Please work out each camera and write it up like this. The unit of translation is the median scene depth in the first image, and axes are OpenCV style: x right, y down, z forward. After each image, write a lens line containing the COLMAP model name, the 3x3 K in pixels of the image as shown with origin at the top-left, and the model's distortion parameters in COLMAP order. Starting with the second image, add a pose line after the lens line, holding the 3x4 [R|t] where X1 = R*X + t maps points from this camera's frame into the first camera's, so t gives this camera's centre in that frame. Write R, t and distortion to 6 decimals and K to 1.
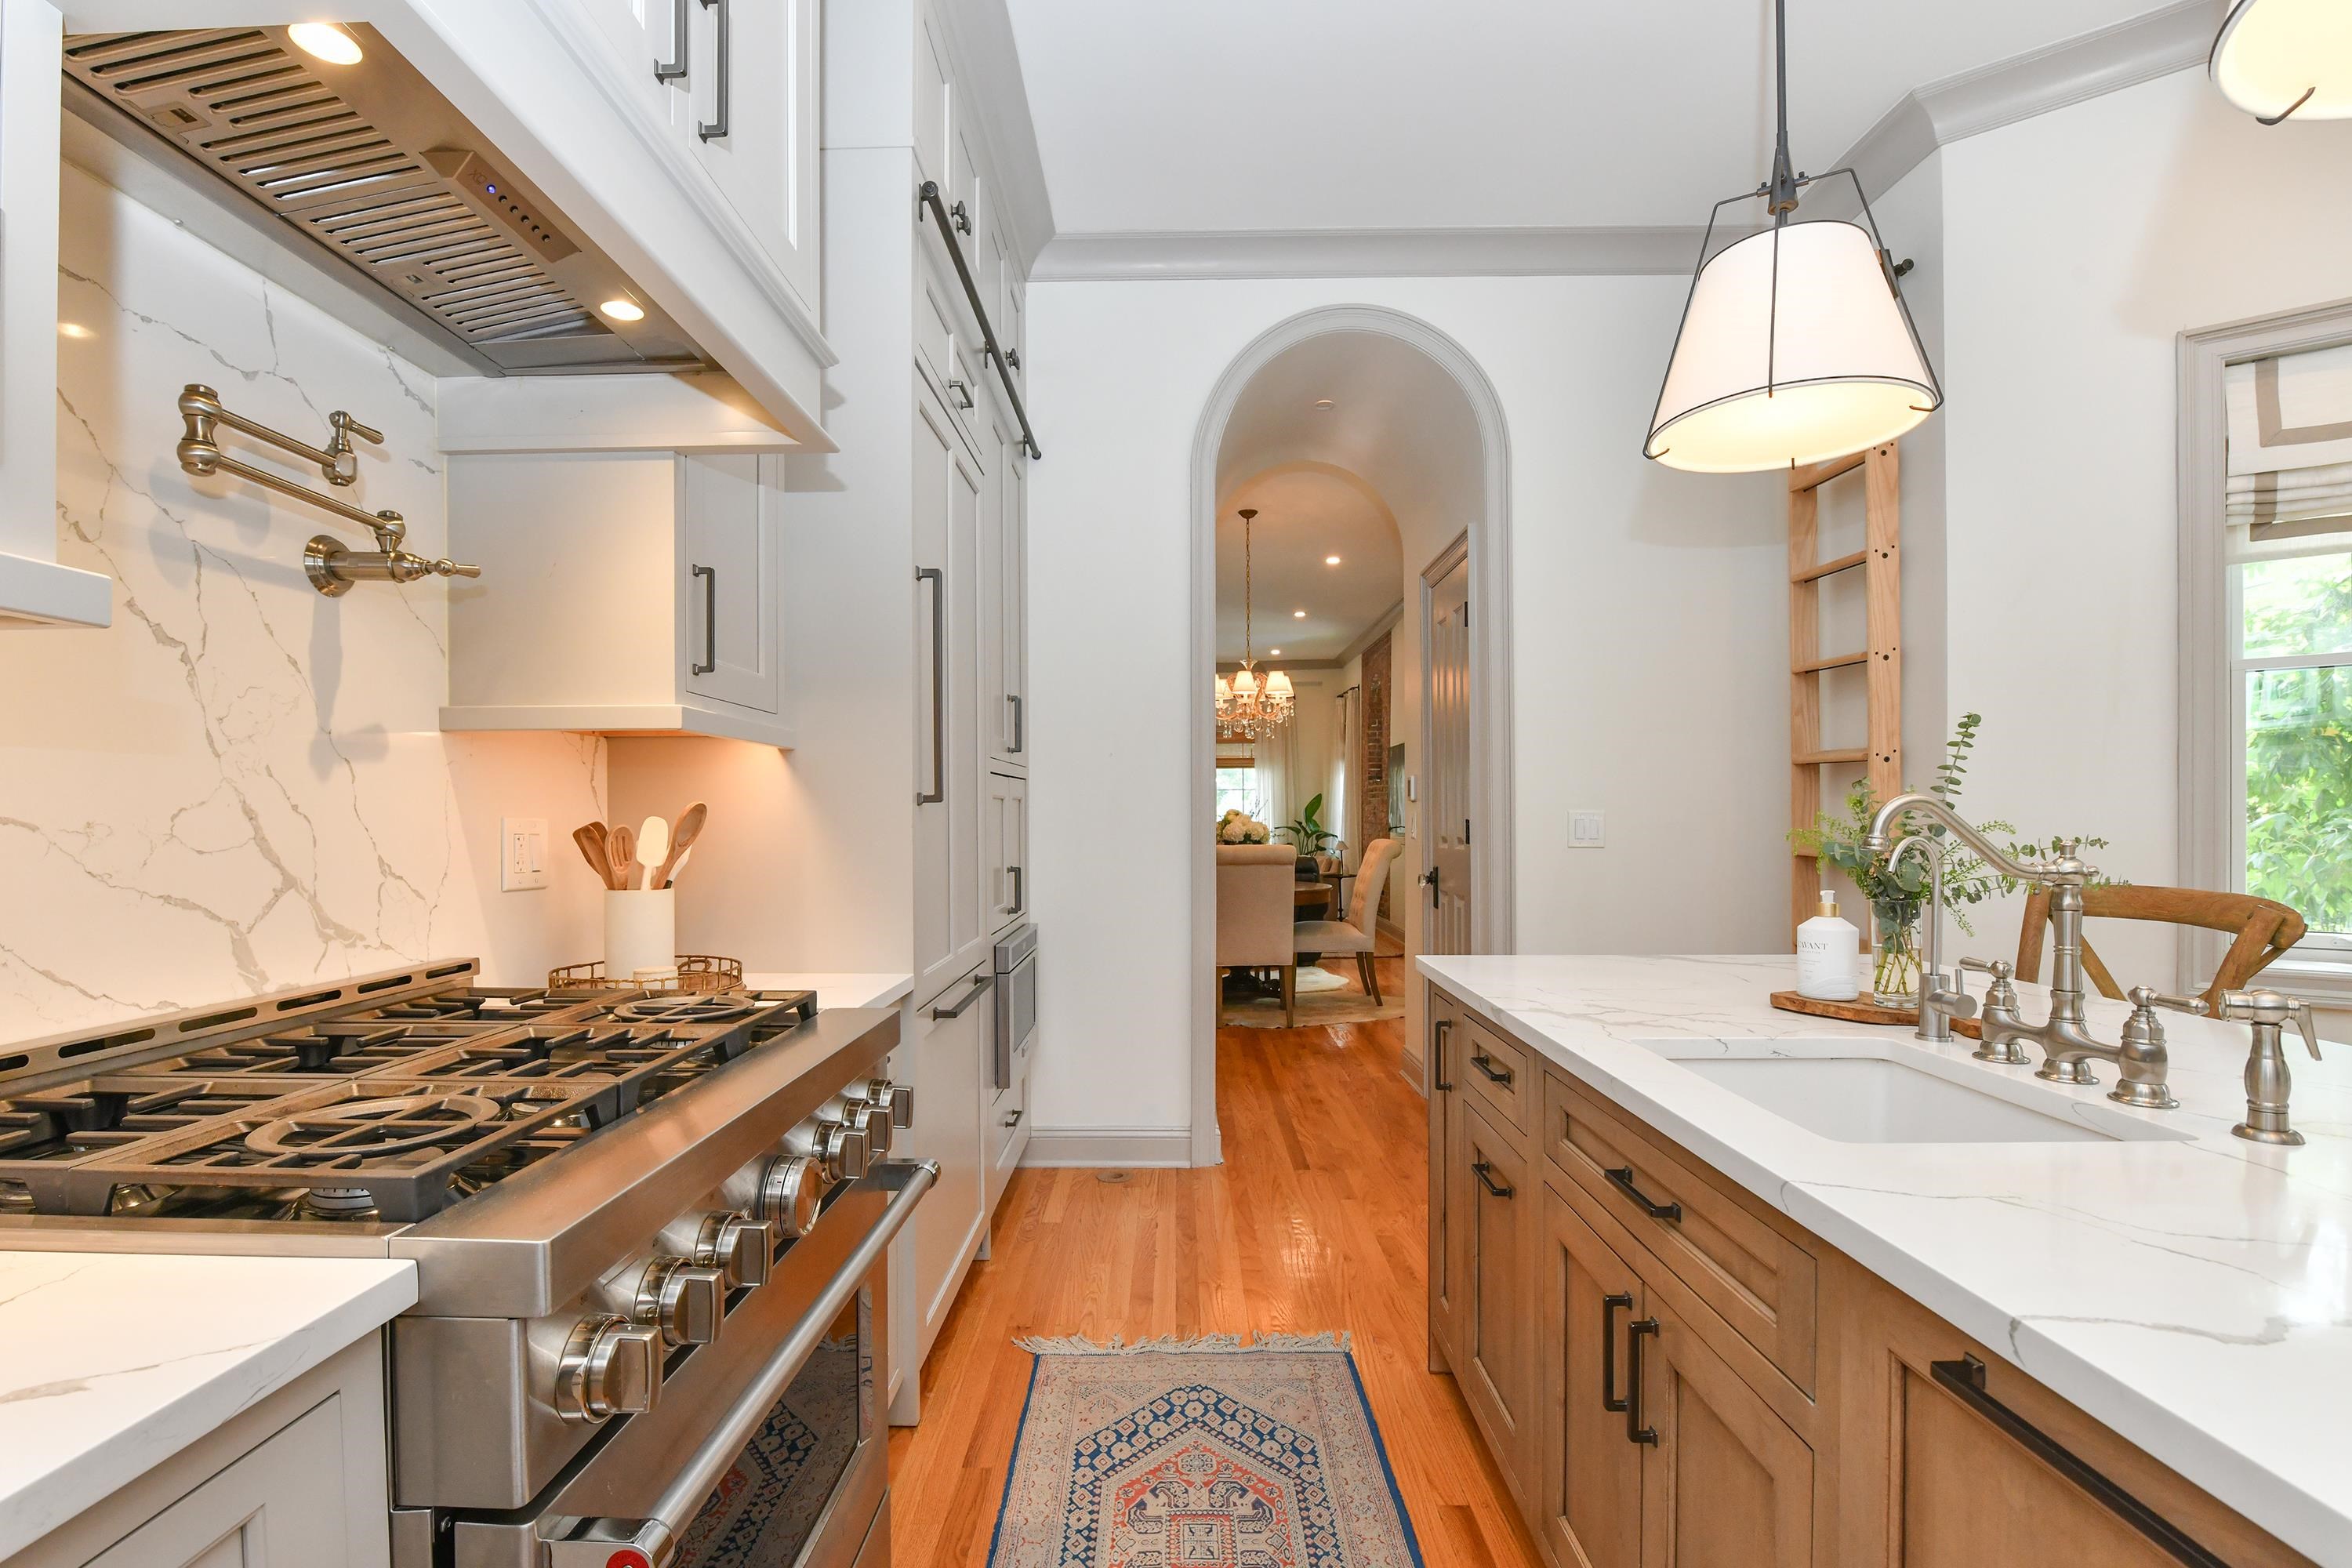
lens RADIAL K [[1051.9, 0, 1198.6], [0, 1051.9, 823.7], [0, 0, 1]] dist [-0.012148, -0.001908]
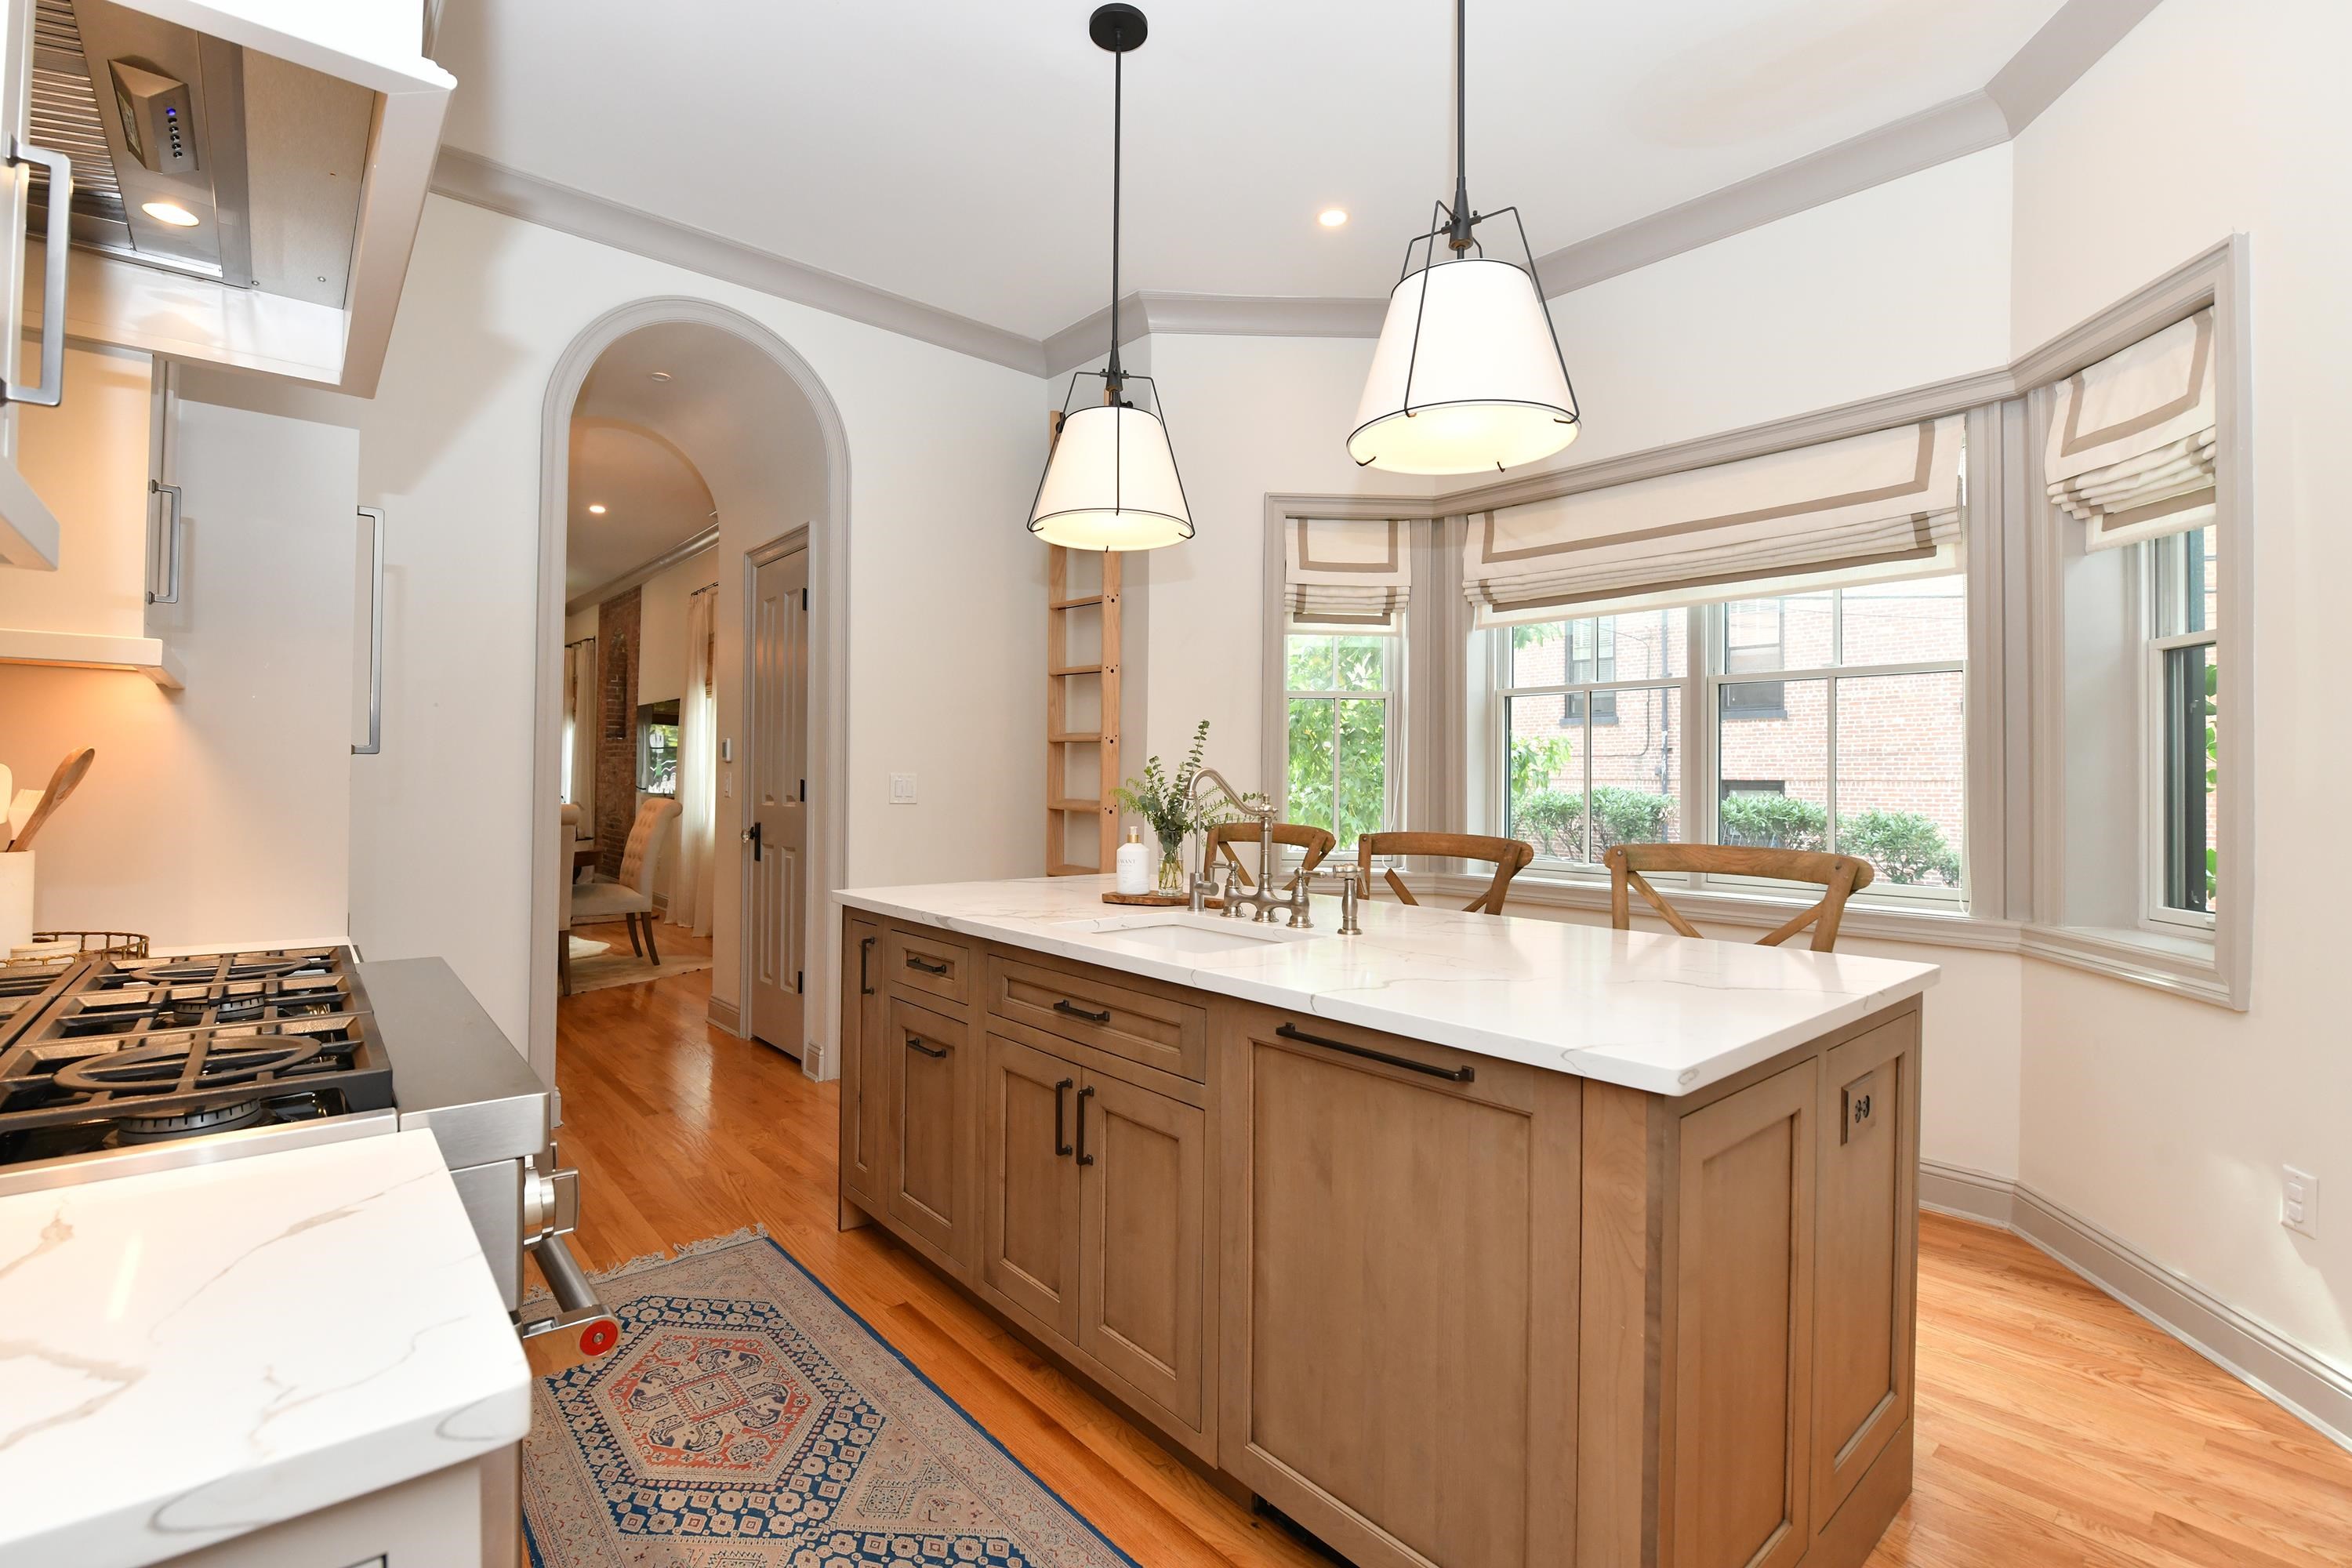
lens RADIAL K [[1051.9, 0, 1172.2], [0, 1051.9, 777.2], [0, 0, 1]] dist [-0.012148, -0.001908]
pose [[0.742831, 0.014370, 0.669325, -0.385587], [-0.008713, 0.999892, -0.011798, 0.006173], [-0.669423, 0.002932, 0.742876, -0.203898]]
